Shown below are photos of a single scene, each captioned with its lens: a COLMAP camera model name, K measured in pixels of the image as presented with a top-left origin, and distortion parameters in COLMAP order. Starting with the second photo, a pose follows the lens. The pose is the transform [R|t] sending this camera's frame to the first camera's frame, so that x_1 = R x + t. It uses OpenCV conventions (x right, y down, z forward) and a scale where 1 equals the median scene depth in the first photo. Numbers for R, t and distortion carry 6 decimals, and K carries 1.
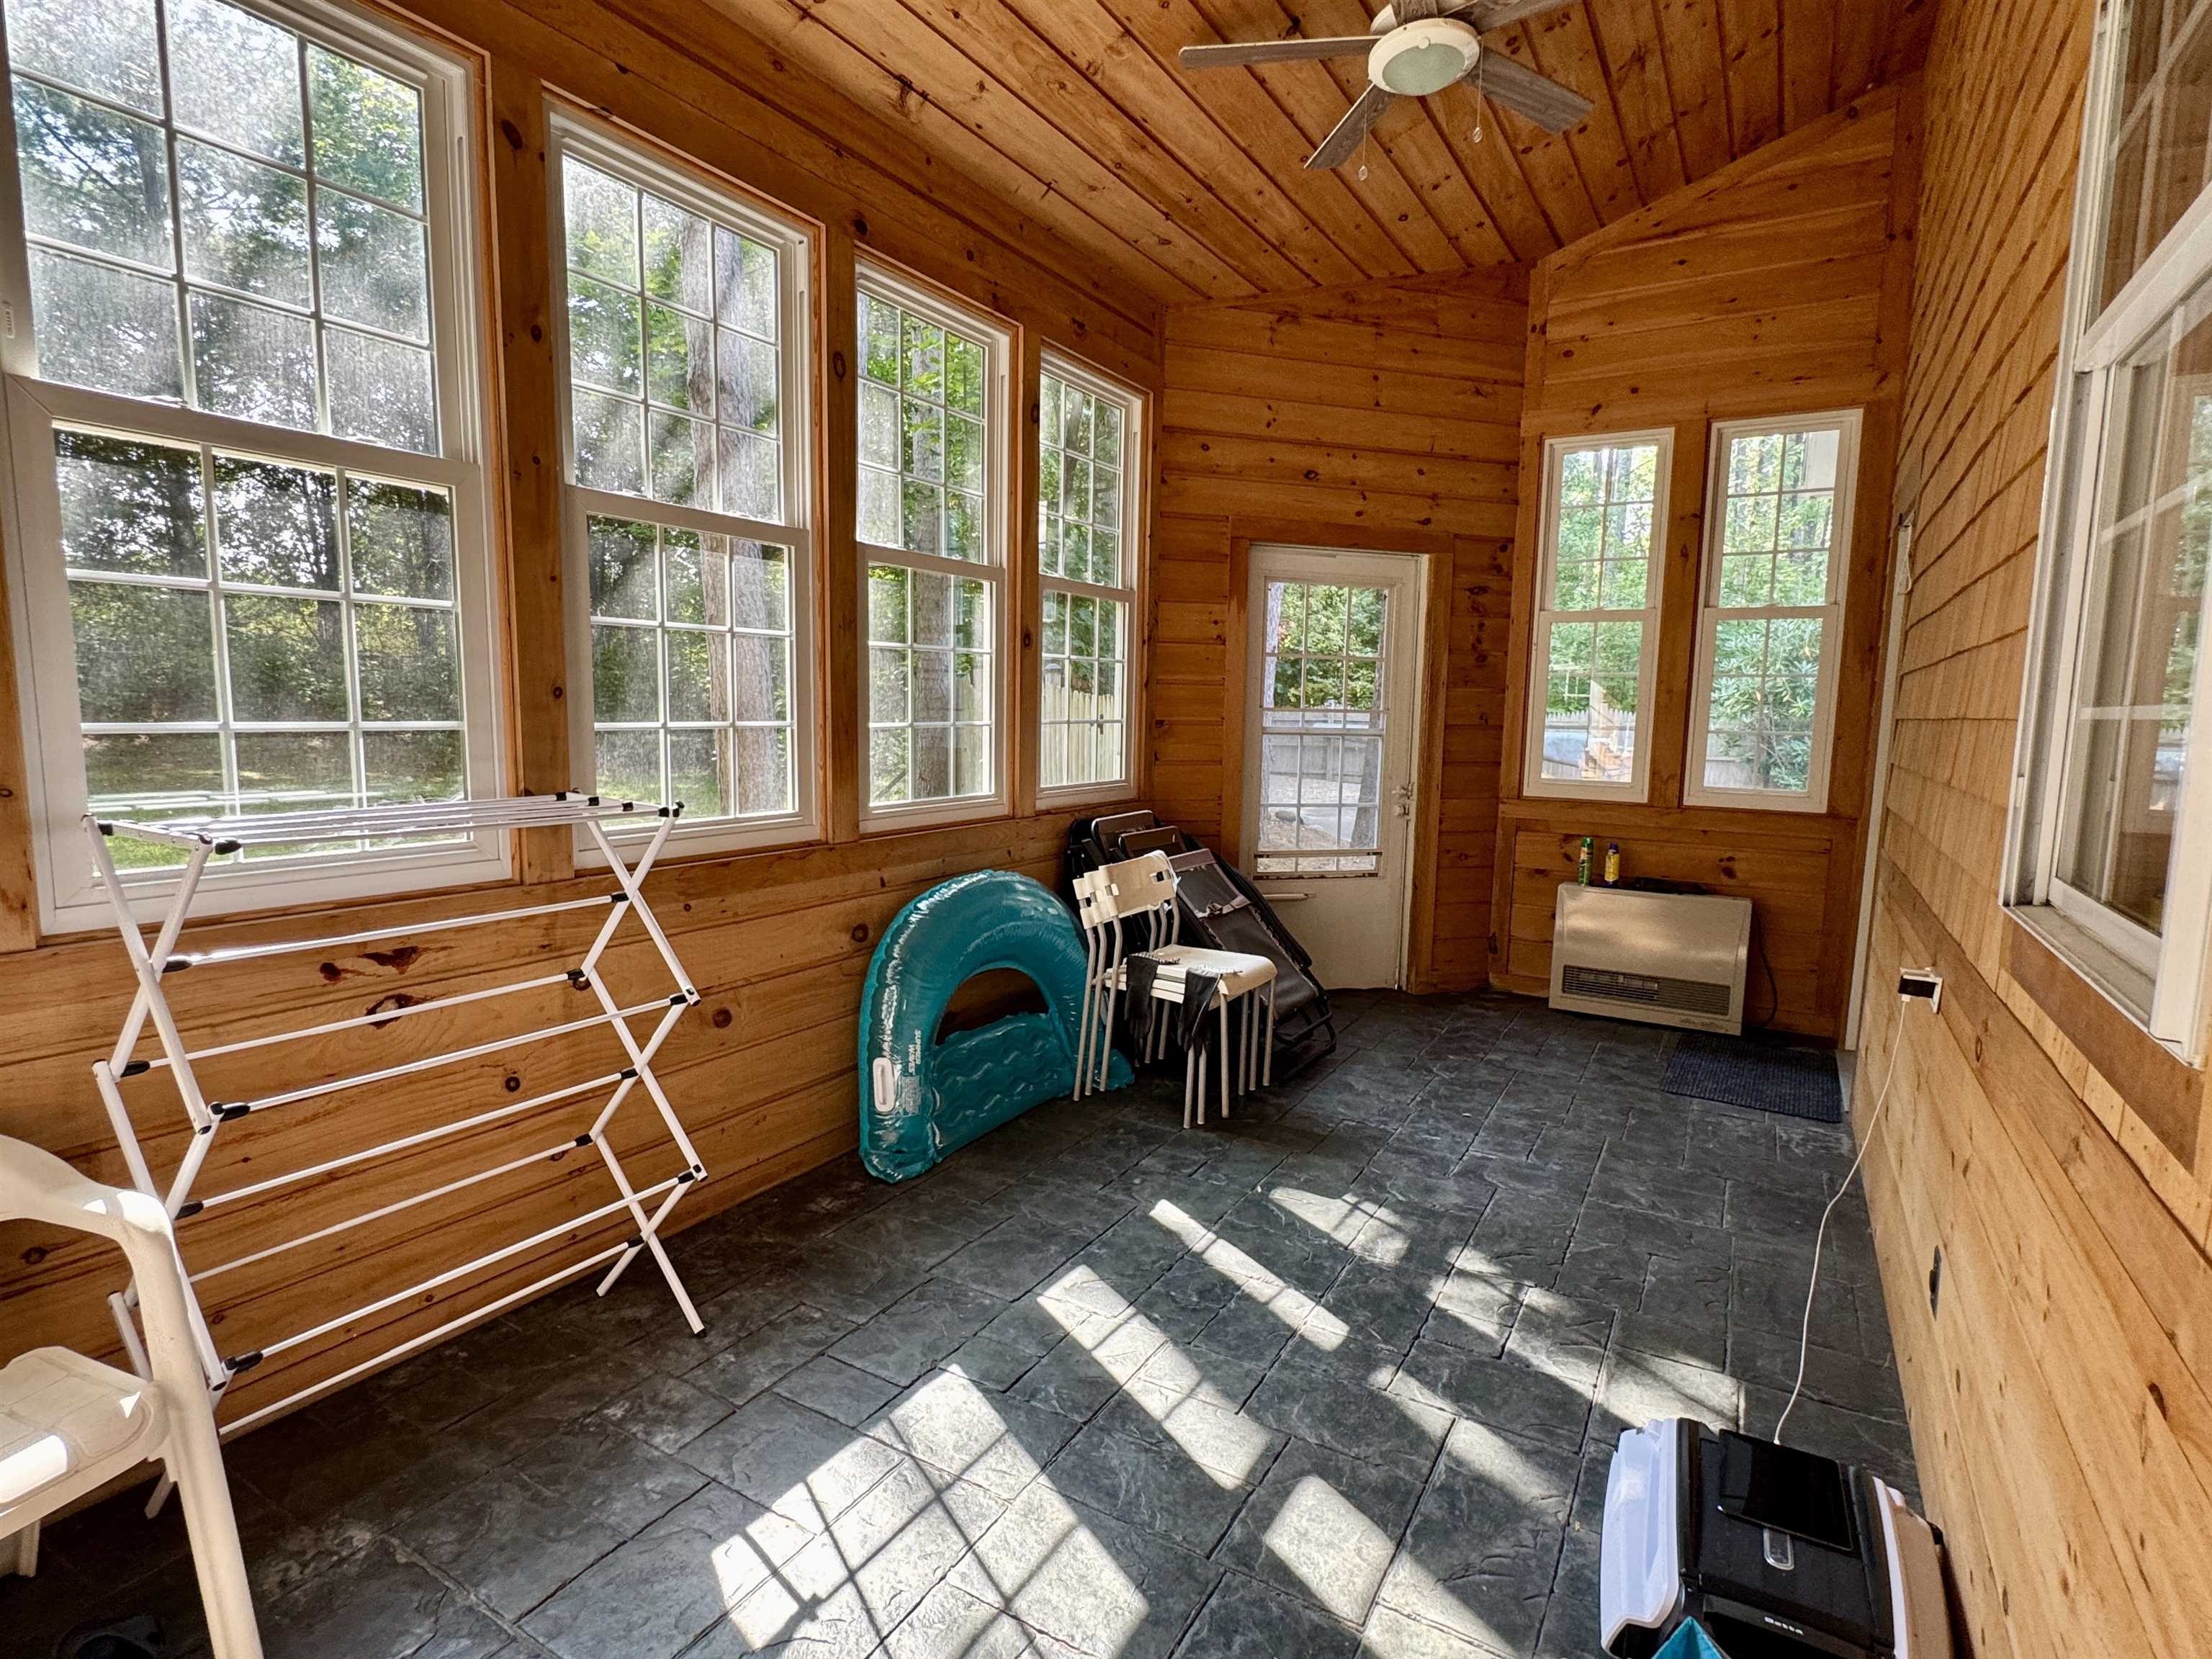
lens RADIAL K [[1108.0, 0, 1108.6], [0, 1108.0, 837.1], [0, 0, 1]] dist [-0.002504, 0.000178]
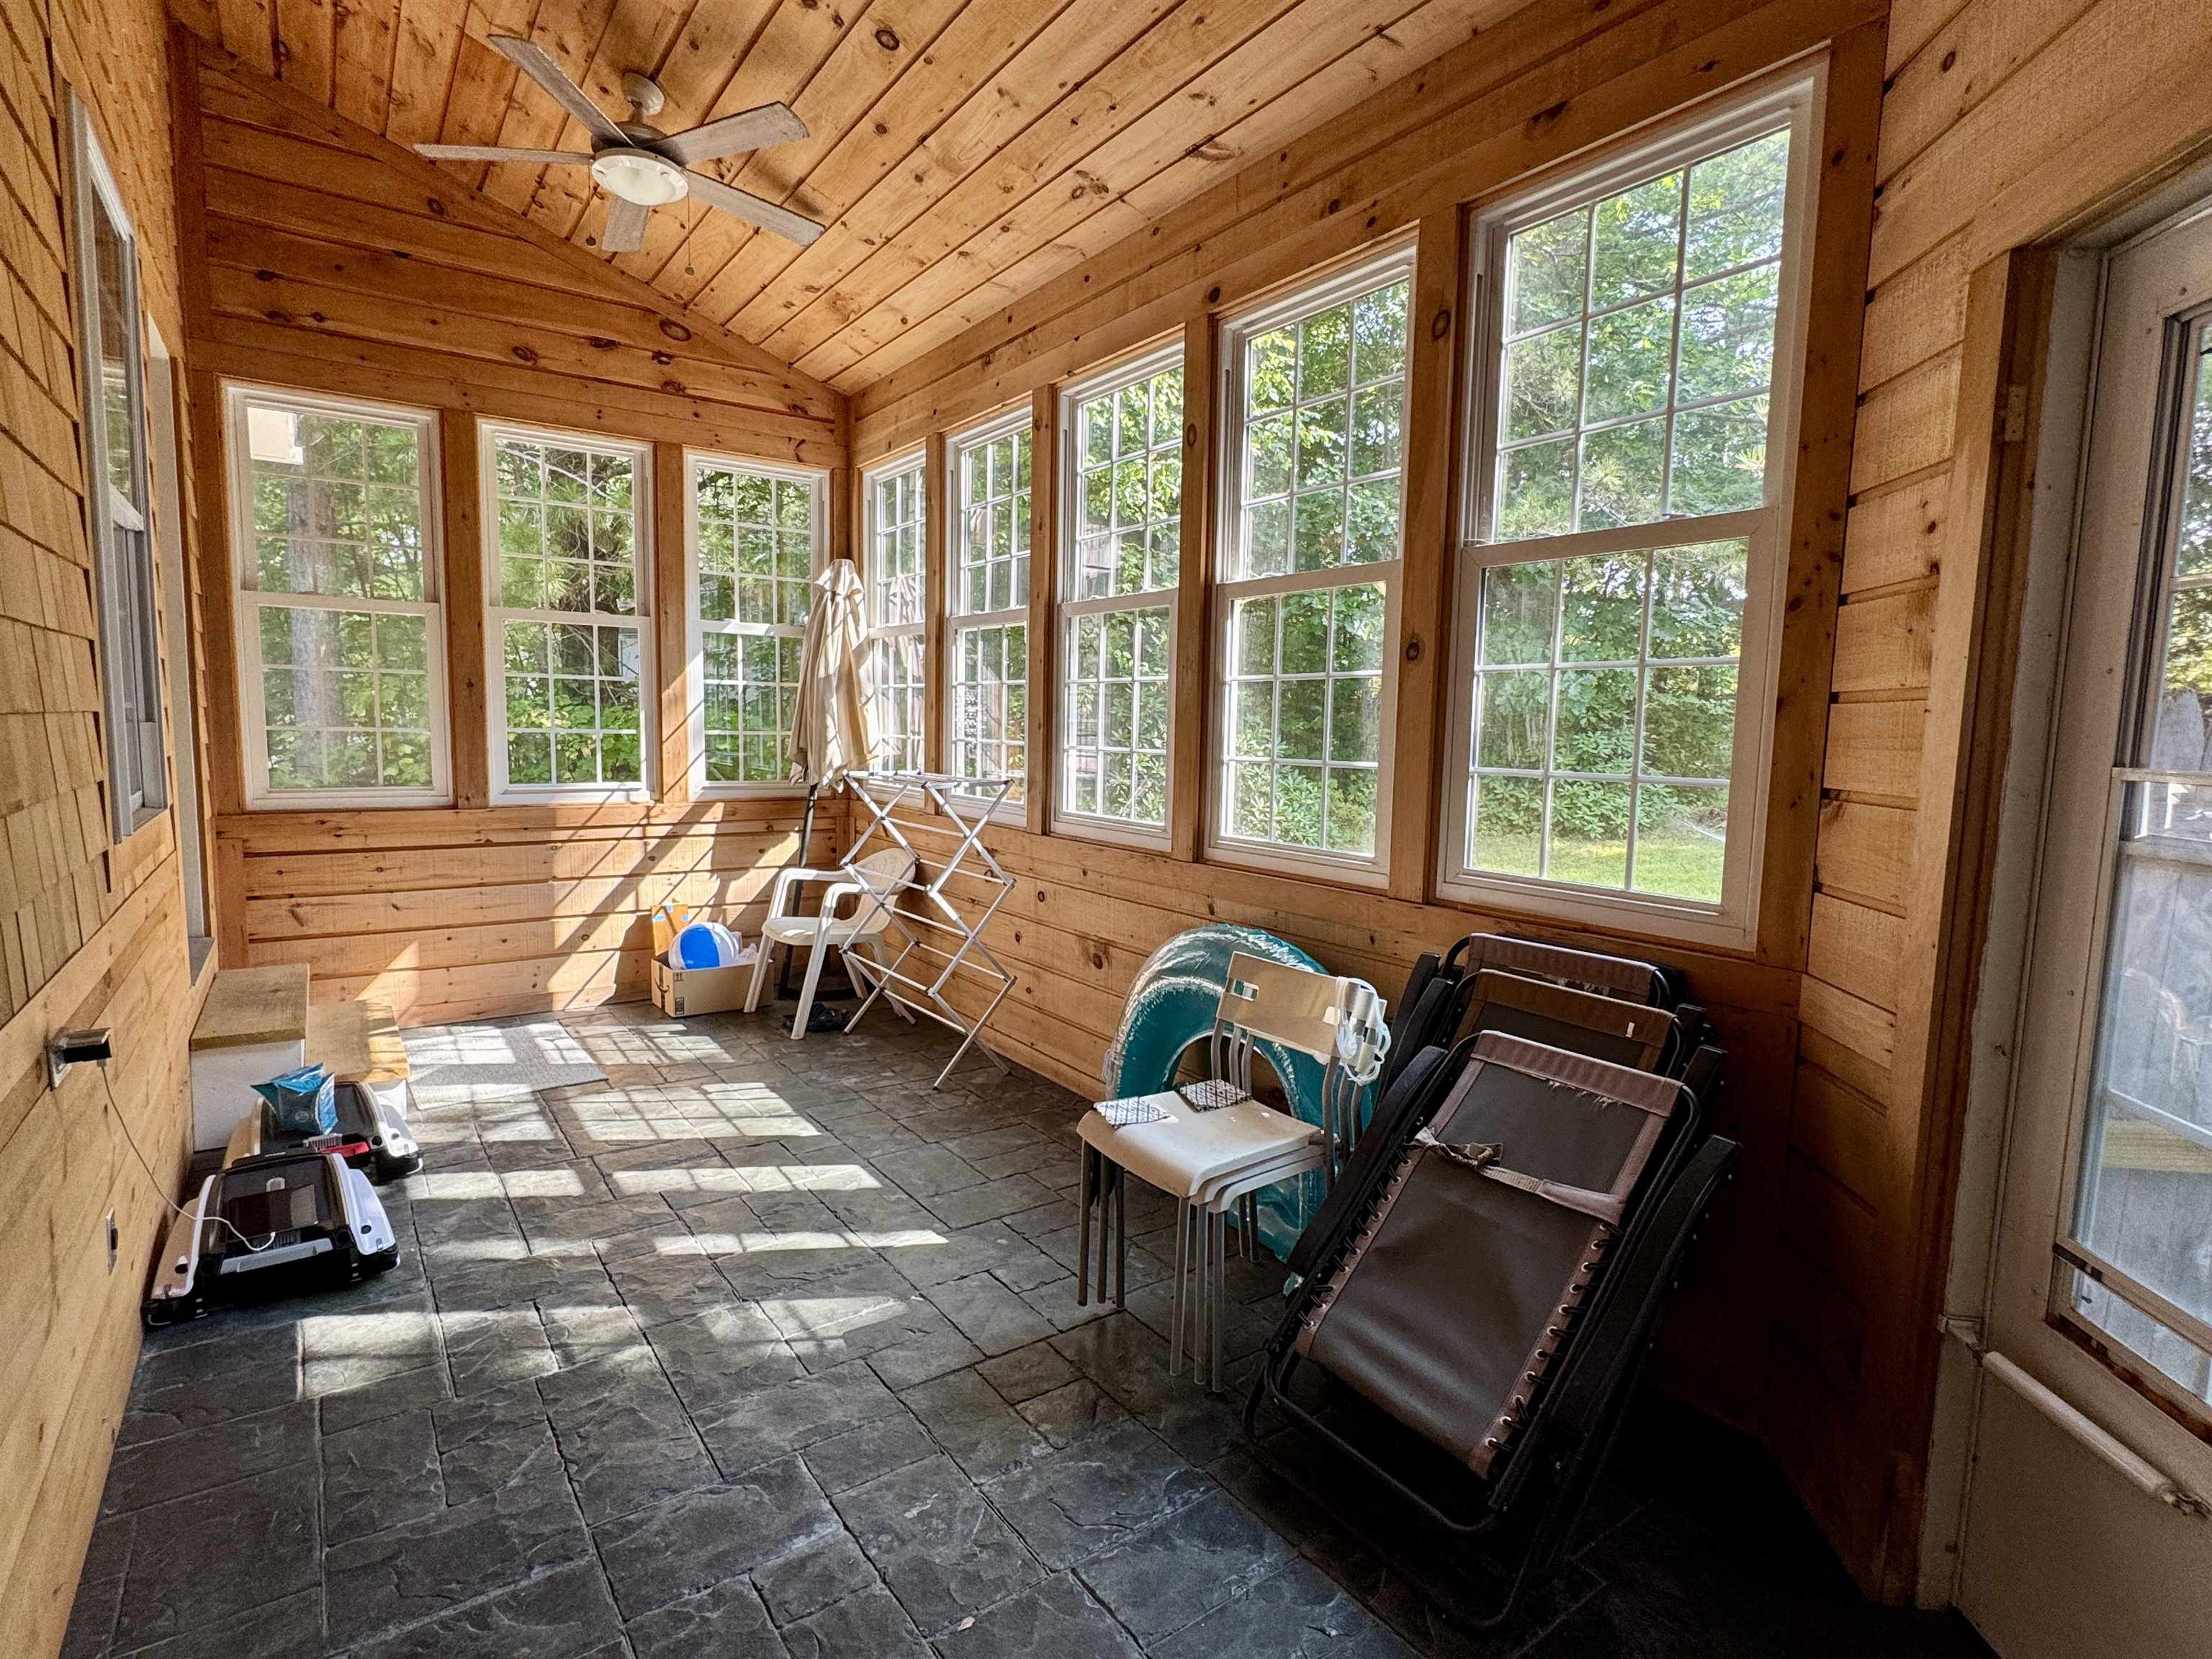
lens RADIAL K [[1108.0, 0, 1107.9], [0, 1108.0, 831.1], [0, 0, 1]] dist [-0.002504, 0.000178]
pose [[-0.399023, 0.066400, -0.914534, 1.013169], [-0.135297, 0.982194, 0.130344, -0.199534], [0.906904, 0.175744, -0.382934, 1.704306]]
